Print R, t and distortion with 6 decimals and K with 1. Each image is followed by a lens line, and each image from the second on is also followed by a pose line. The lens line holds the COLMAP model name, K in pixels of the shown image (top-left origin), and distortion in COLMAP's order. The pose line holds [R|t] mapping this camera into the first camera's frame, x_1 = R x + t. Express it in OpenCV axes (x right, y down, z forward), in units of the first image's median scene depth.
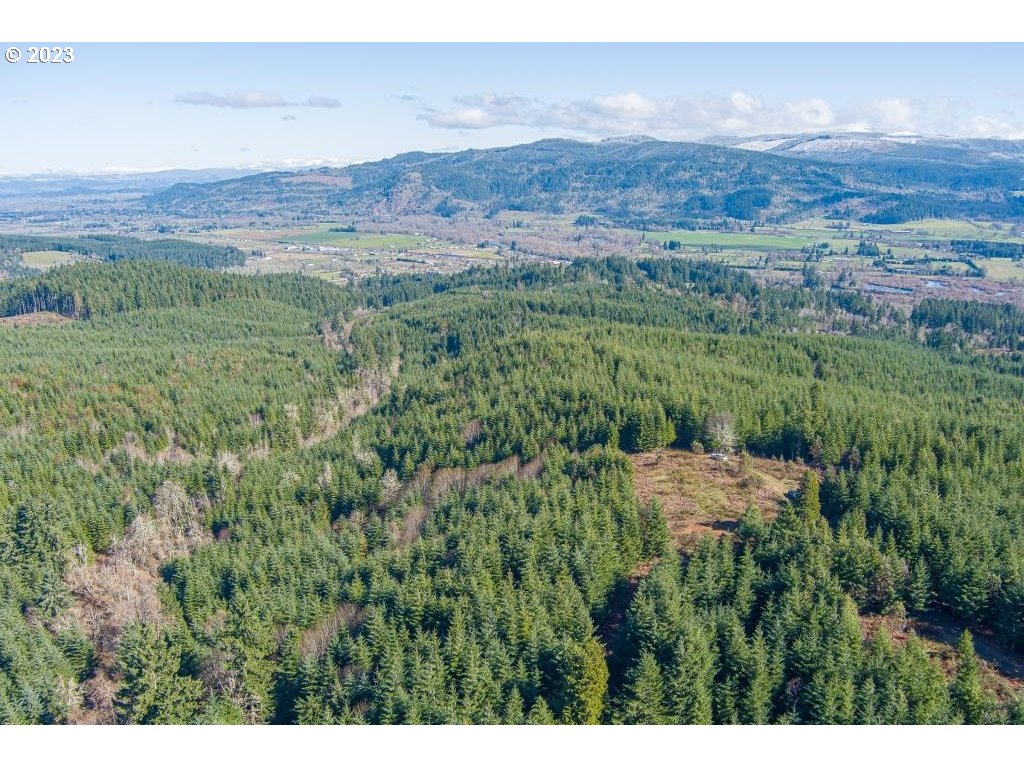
lens RADIAL K [[834.5, 0, 512.3], [0, 834.5, 388.3], [0, 0, 1]] dist [-0.080503, 0.035702]
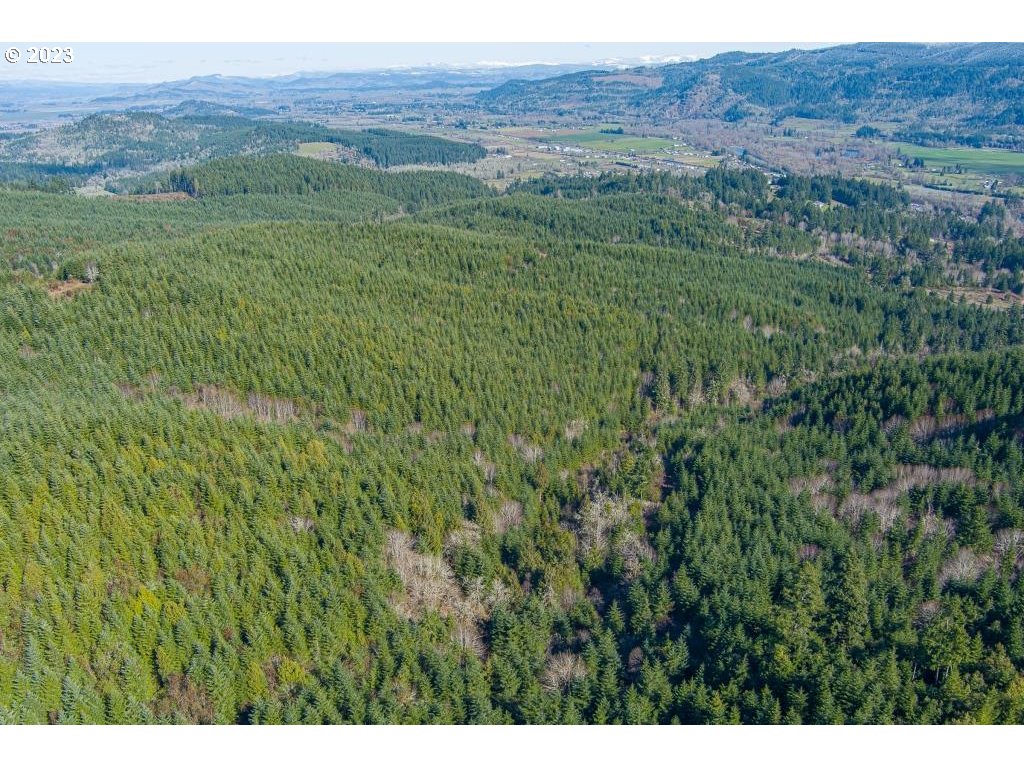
lens RADIAL K [[834.5, 0, 510.6], [0, 834.5, 382.4], [0, 0, 1]] dist [-0.080503, 0.035702]
pose [[0.914249, 0.141876, -0.379500, 0.212826], [-0.099921, 0.986707, 0.128162, -0.003247], [0.392638, -0.079252, 0.916272, -0.039557]]
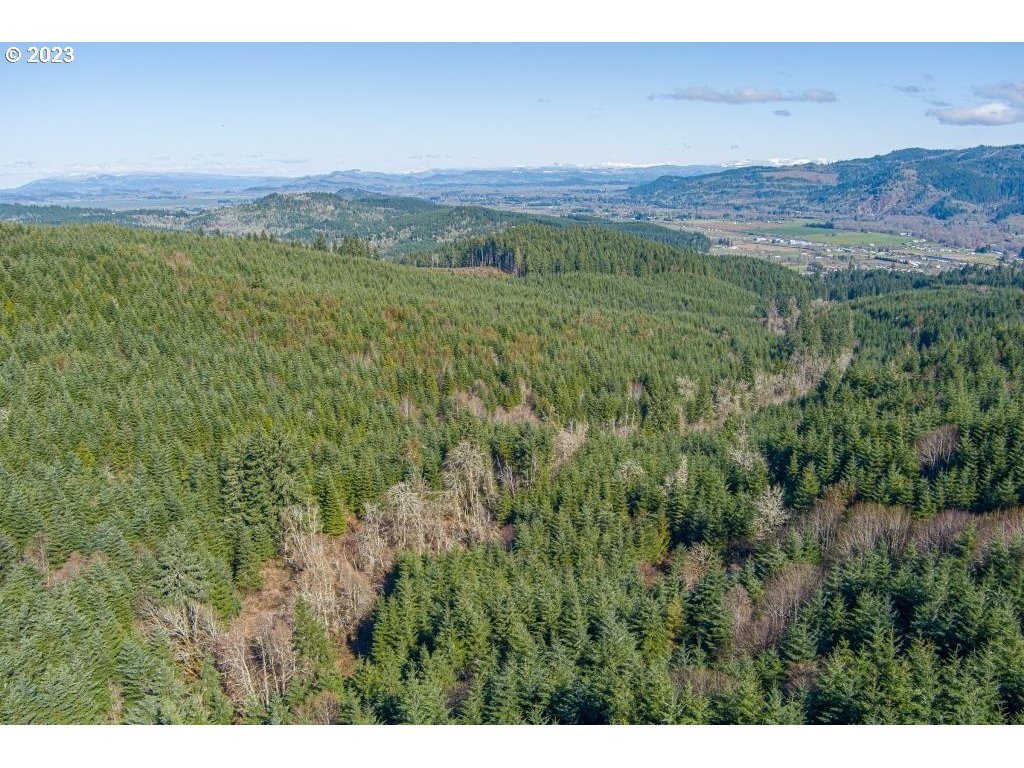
lens RADIAL K [[834.5, 0, 511.2], [0, 834.5, 385.7], [0, 0, 1]] dist [-0.080503, 0.035702]
pose [[0.849478, 0.137215, -0.509469, -0.002441], [-0.138280, 0.989739, 0.036000, 0.004421], [0.509181, 0.039868, 0.859735, 0.054966]]
